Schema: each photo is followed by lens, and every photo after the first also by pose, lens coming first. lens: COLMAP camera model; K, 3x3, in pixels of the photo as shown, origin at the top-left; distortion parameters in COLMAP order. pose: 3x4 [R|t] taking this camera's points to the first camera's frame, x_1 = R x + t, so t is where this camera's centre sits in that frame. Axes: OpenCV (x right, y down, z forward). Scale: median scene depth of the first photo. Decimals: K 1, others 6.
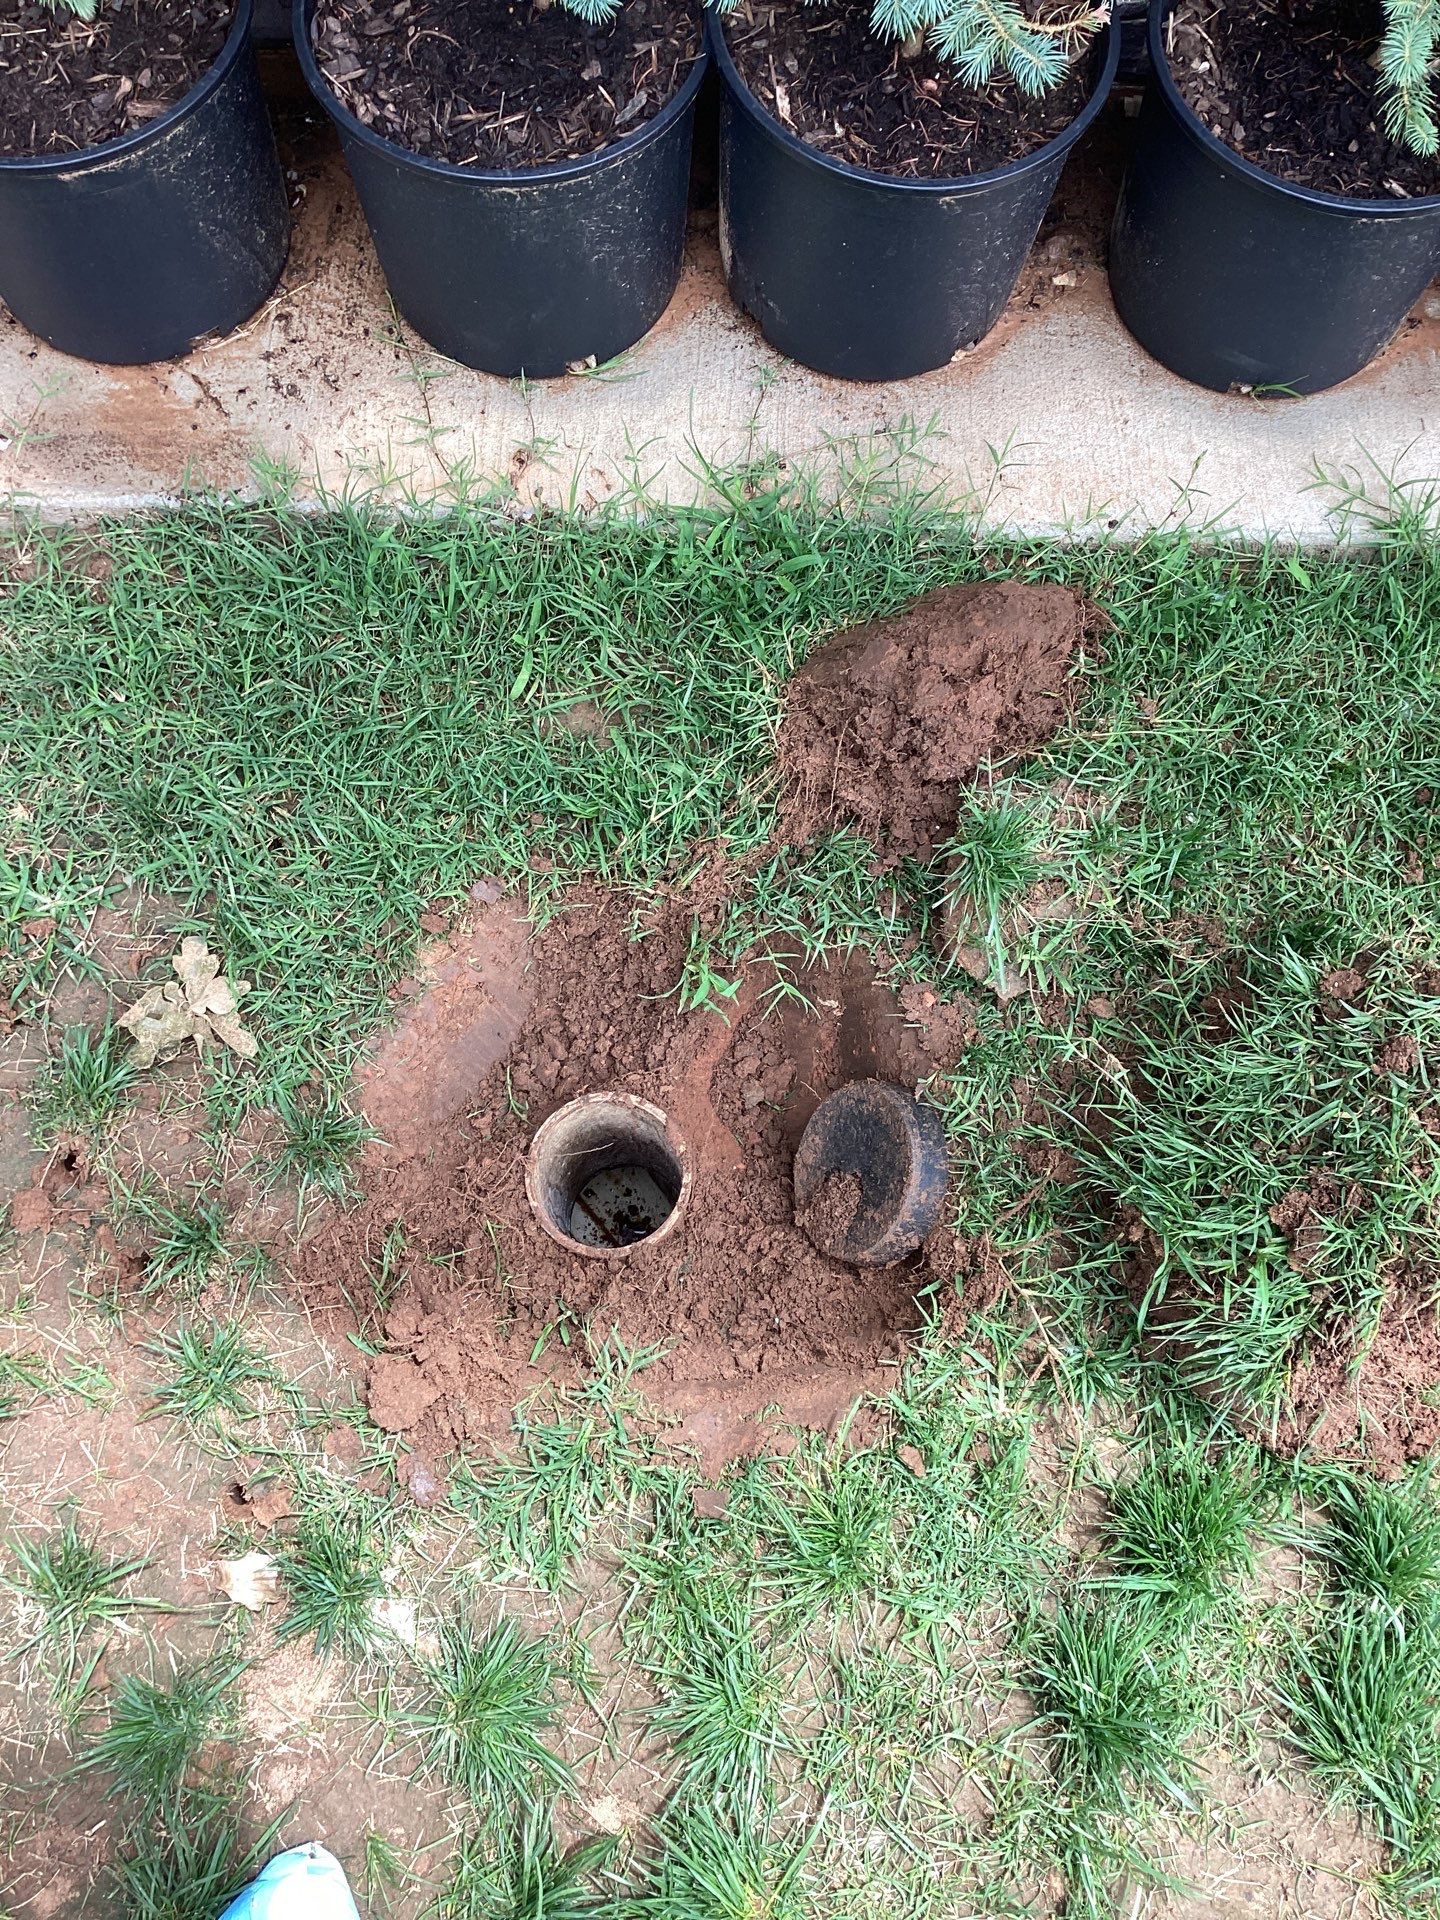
lens RADIAL K [[1787.7, 0, 711.7], [0, 1787.7, 961.5], [0, 0, 1]] dist [0.136238, -0.240678]
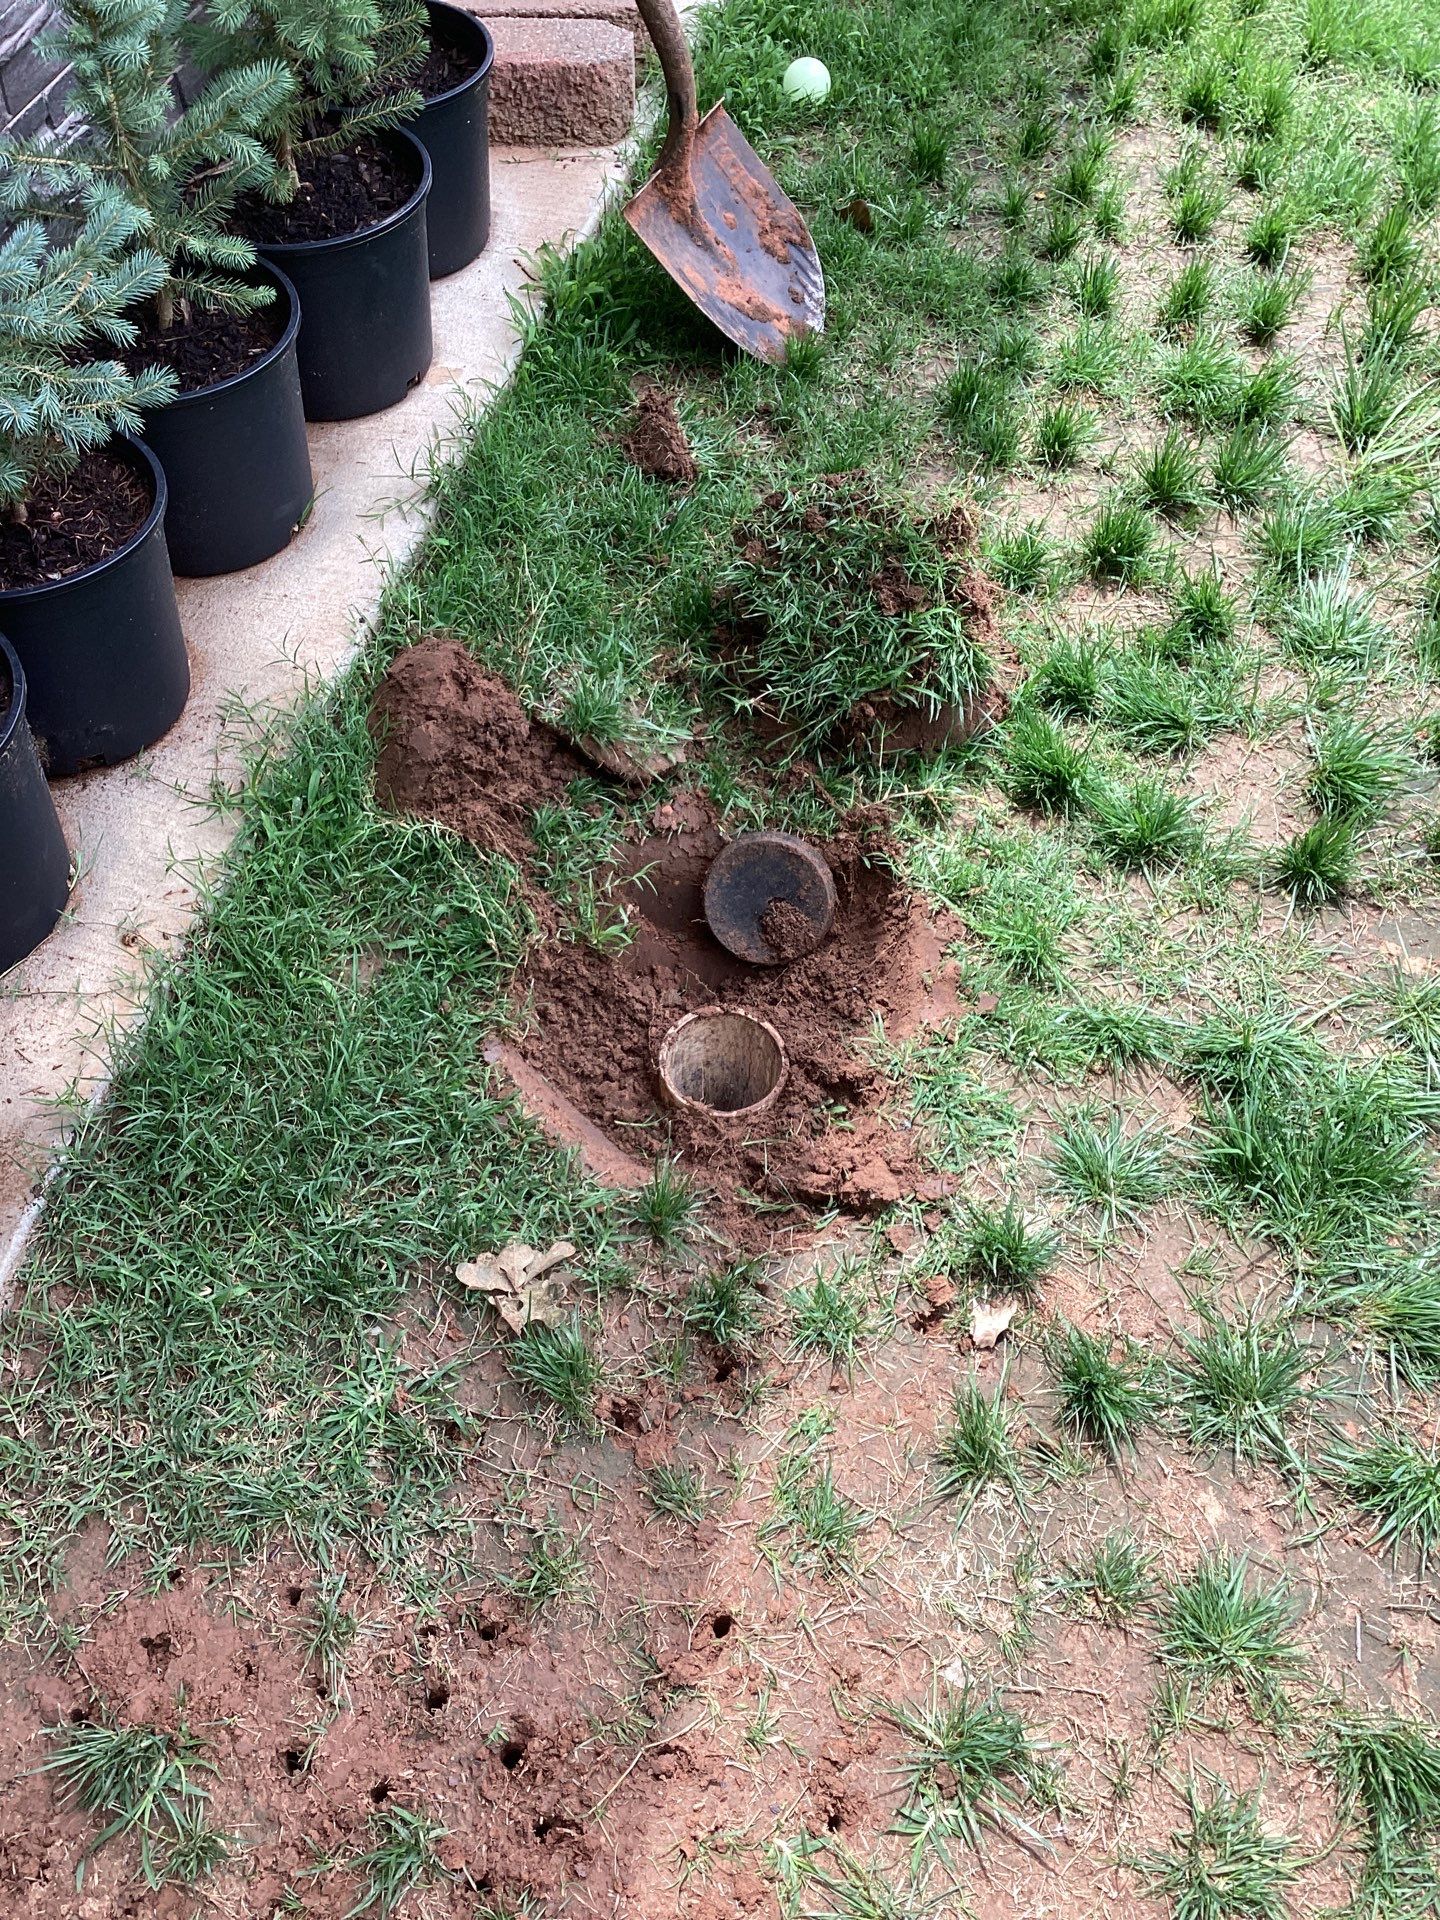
lens RADIAL K [[1787.7, 0, 711.7], [0, 1787.7, 961.5], [0, 0, 1]] dist [0.136238, -0.240678]
pose [[0.220697, -0.774342, 0.593032, -0.783553], [0.918179, 0.370043, 0.141478, -0.099927], [-0.329000, 0.513285, 0.792652, -0.050823]]
